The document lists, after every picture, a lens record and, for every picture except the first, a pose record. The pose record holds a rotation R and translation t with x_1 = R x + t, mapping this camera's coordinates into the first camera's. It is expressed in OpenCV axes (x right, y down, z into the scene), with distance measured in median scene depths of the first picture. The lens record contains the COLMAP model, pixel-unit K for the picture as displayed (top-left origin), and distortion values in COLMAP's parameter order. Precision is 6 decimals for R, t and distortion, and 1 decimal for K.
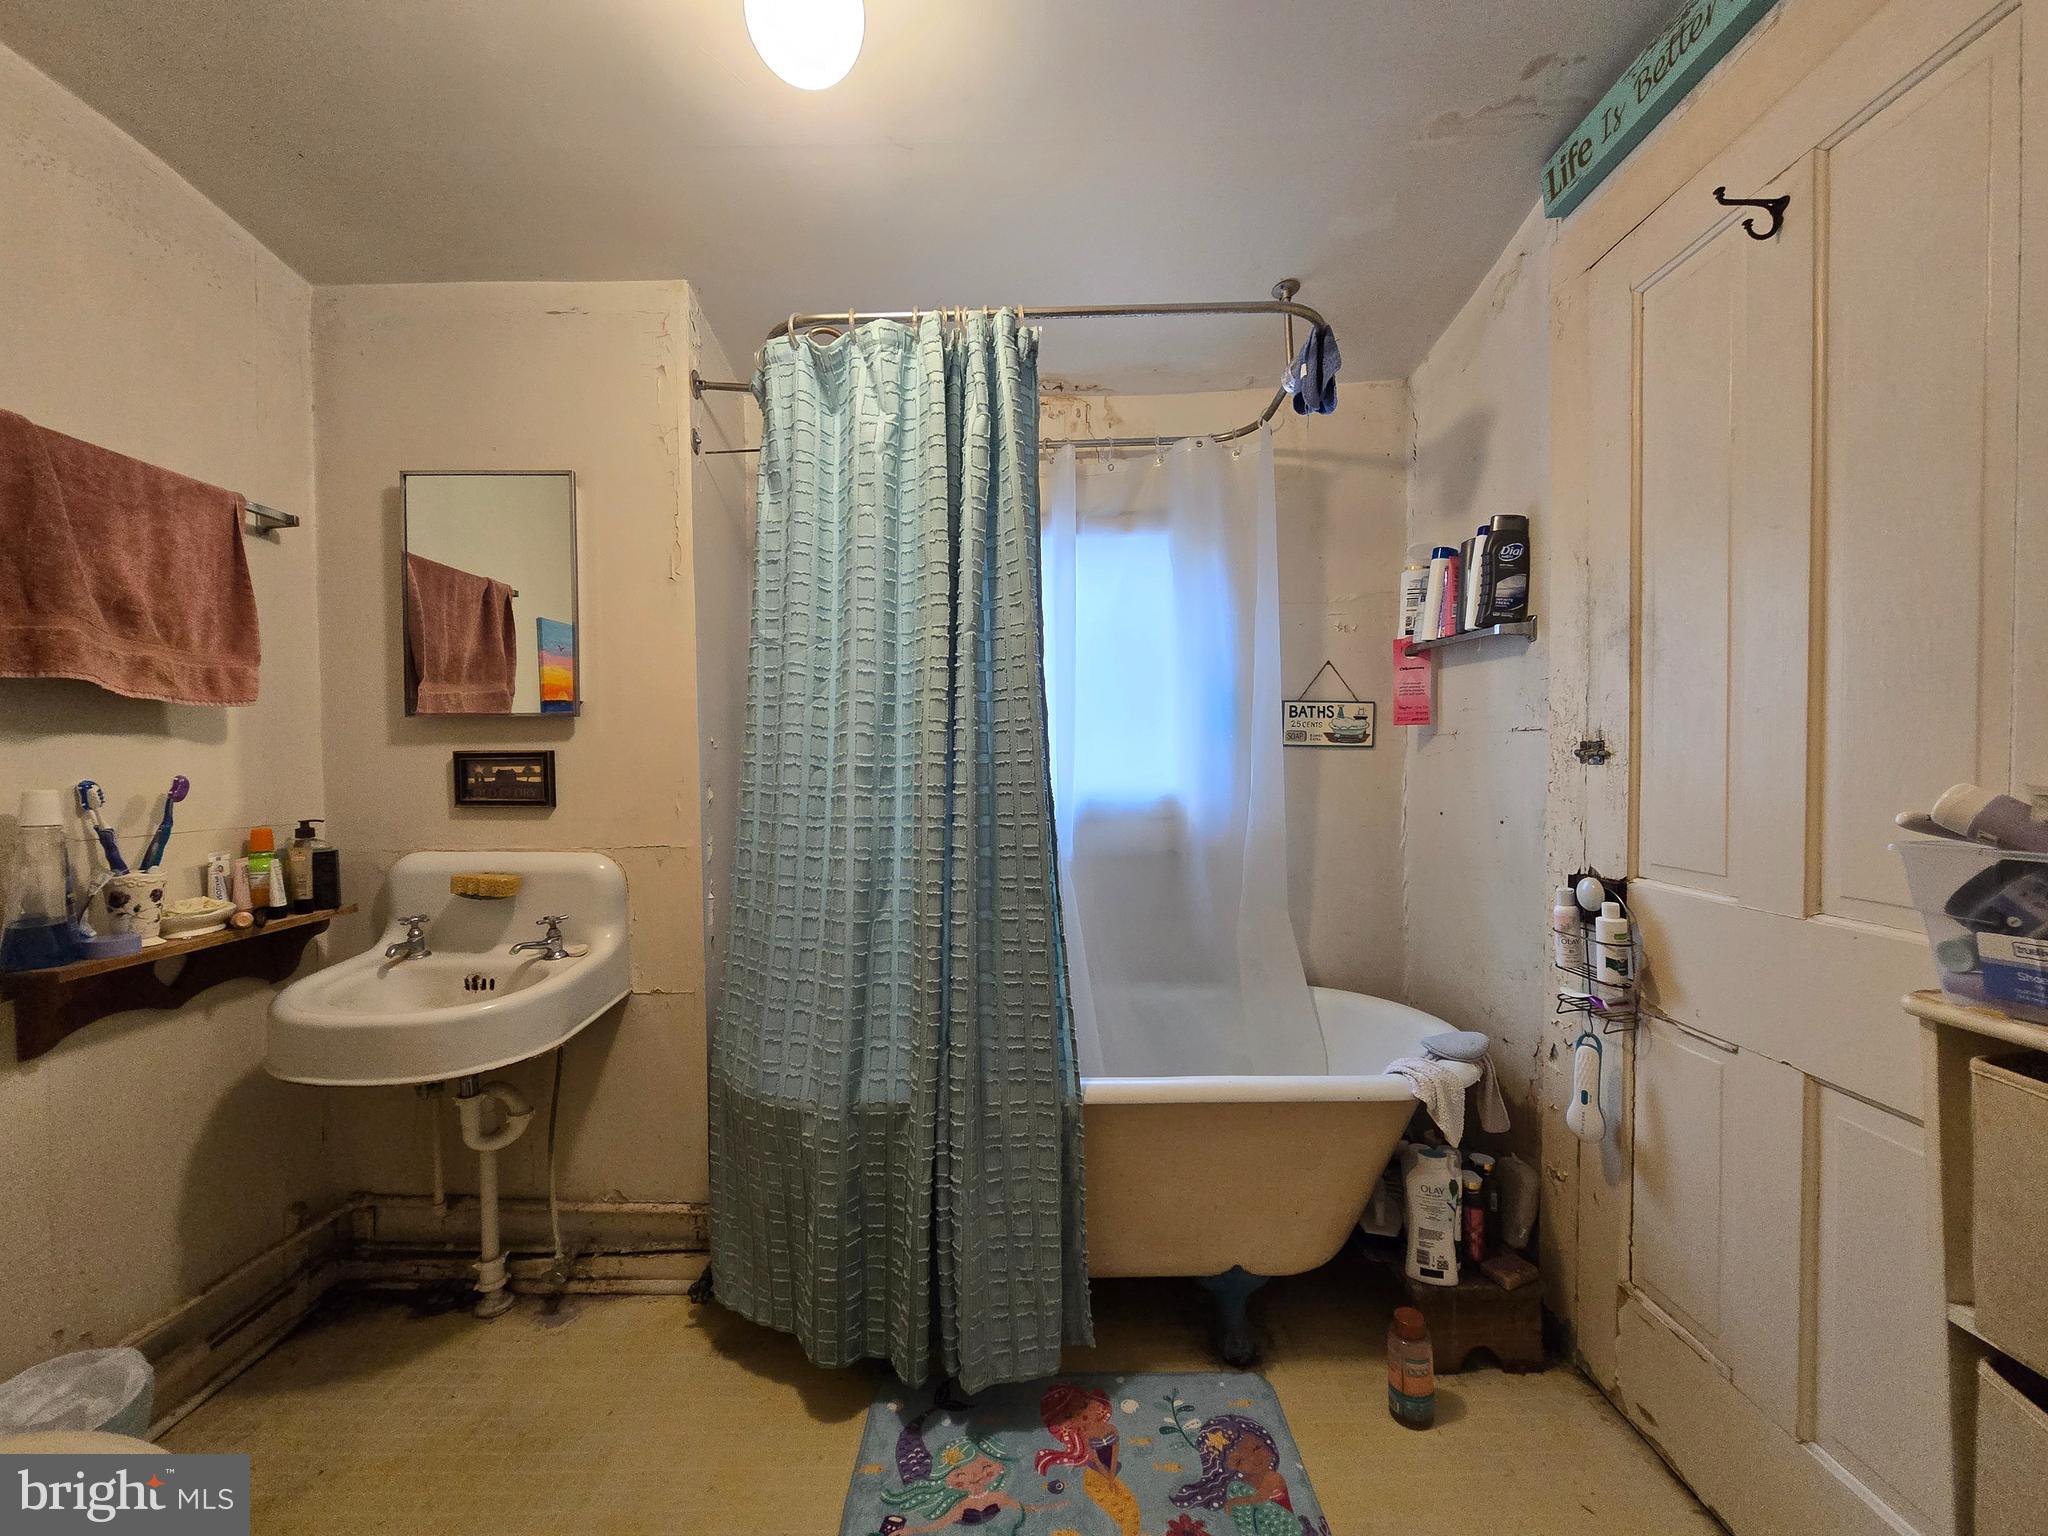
lens RADIAL K [[830.1, 0, 1032.0], [0, 830.1, 772.5], [0, 0, 1]] dist [-0.000991, -0.000614]
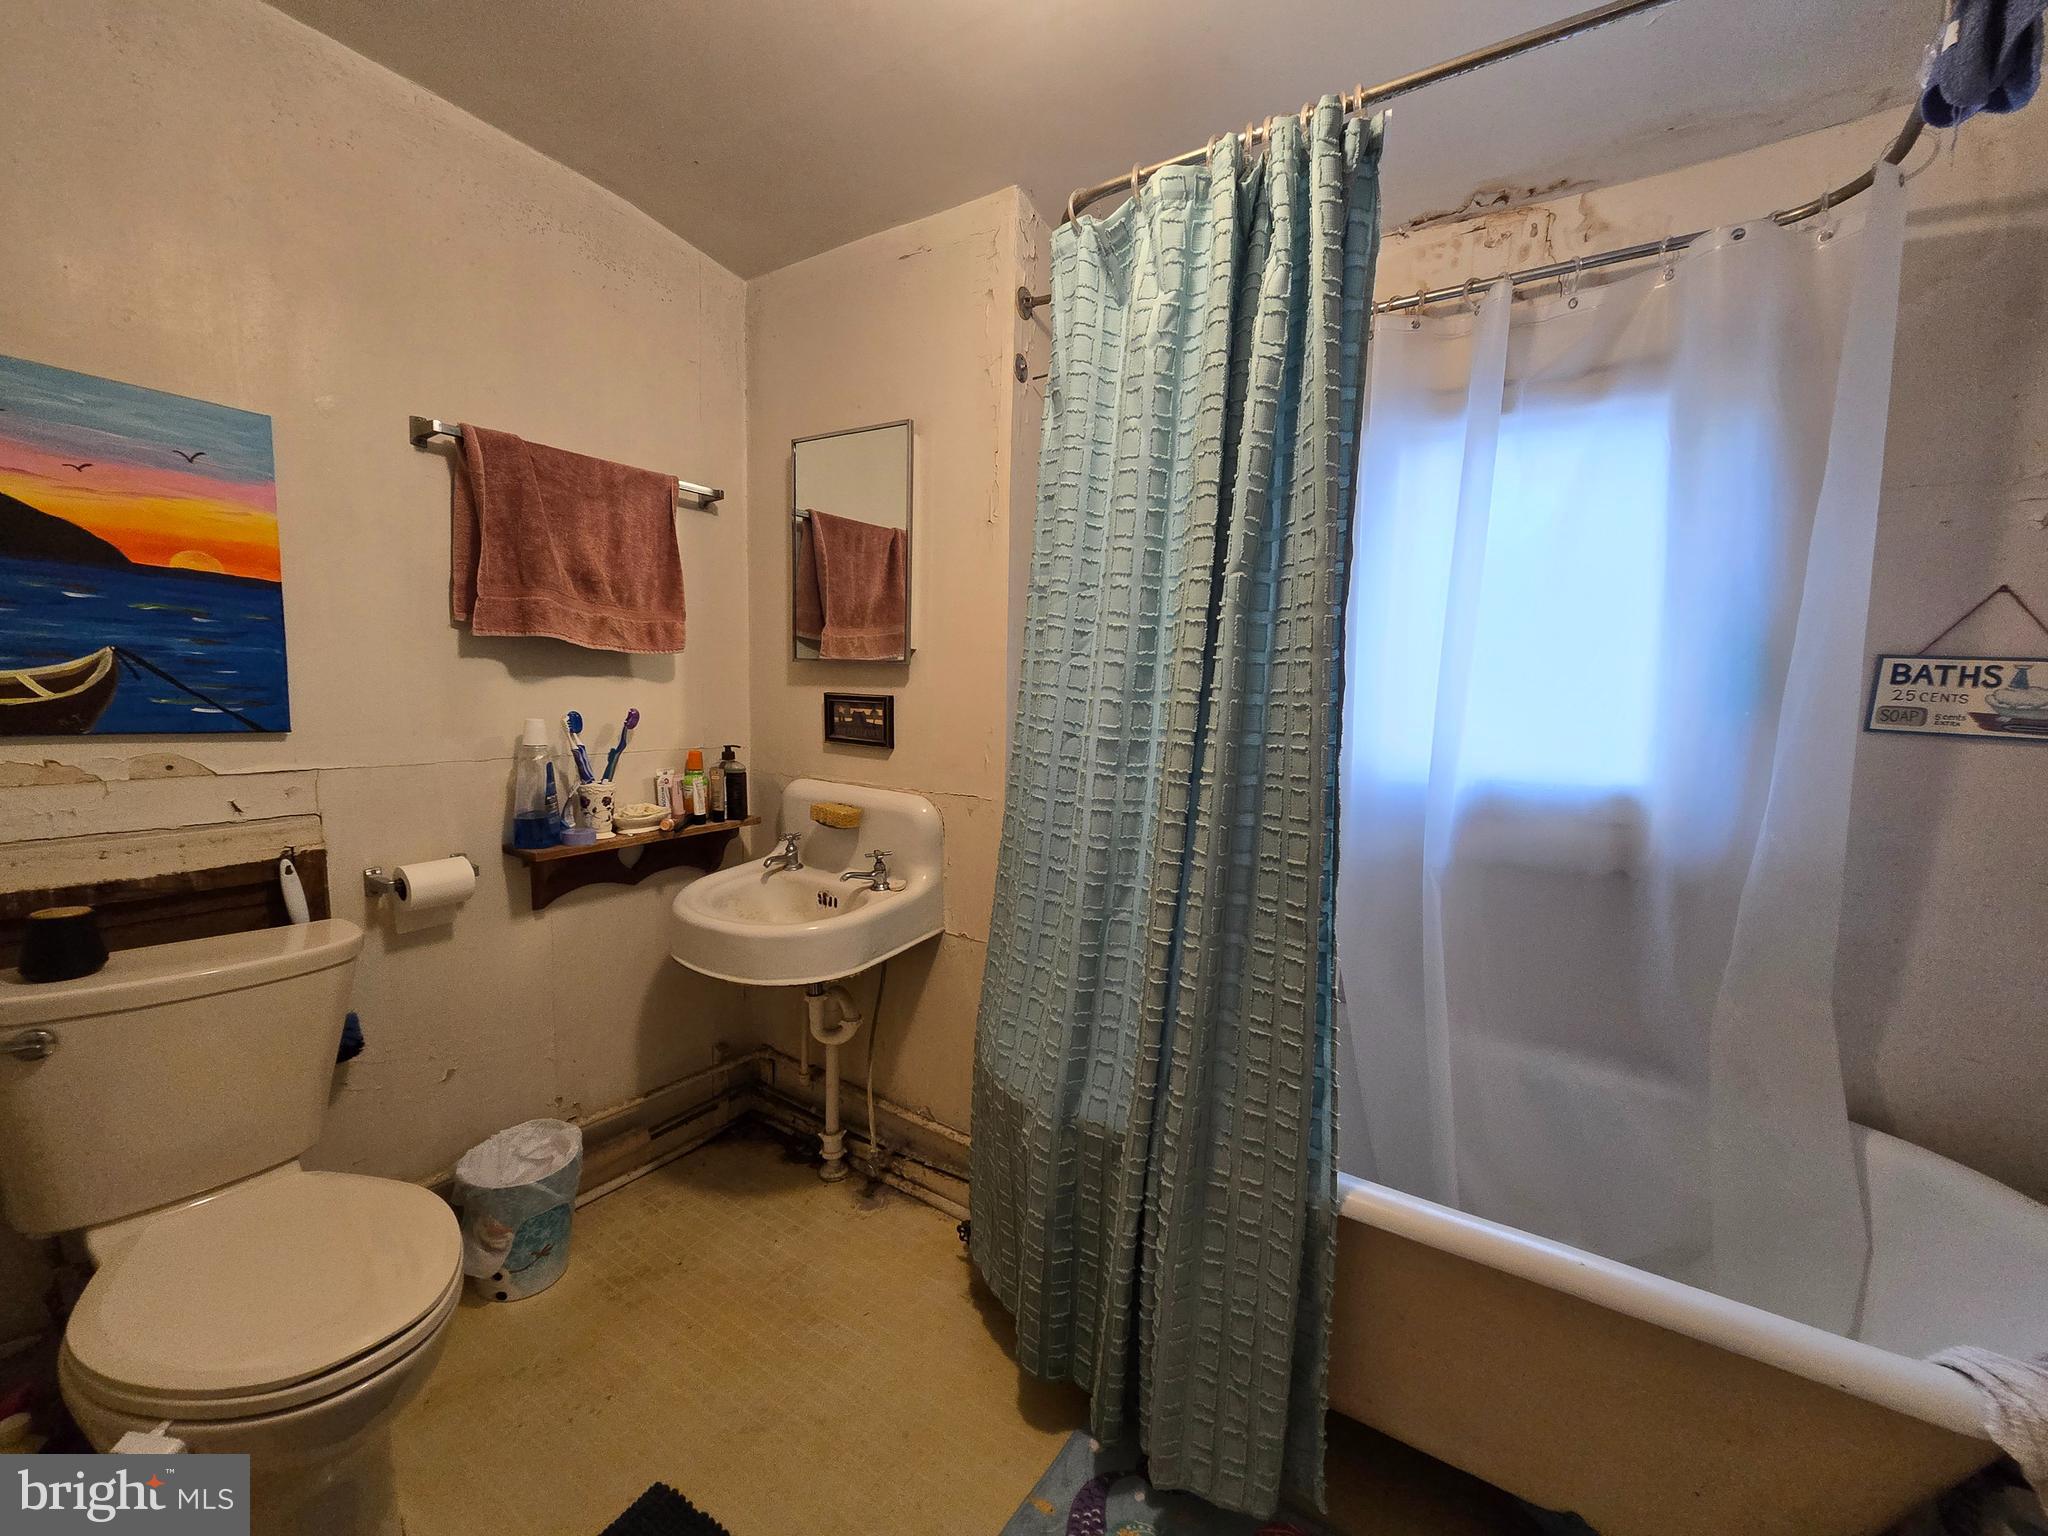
lens RADIAL K [[840.4, 0, 1022.2], [0, 840.4, 778.9], [0, 0, 1]] dist [-0.001667, -0.000859]
pose [[0.833822, 0.097877, -0.543287, 0.186606], [-0.044880, 0.992918, 0.110001, -0.055741], [0.550206, -0.067339, 0.832310, 0.229377]]
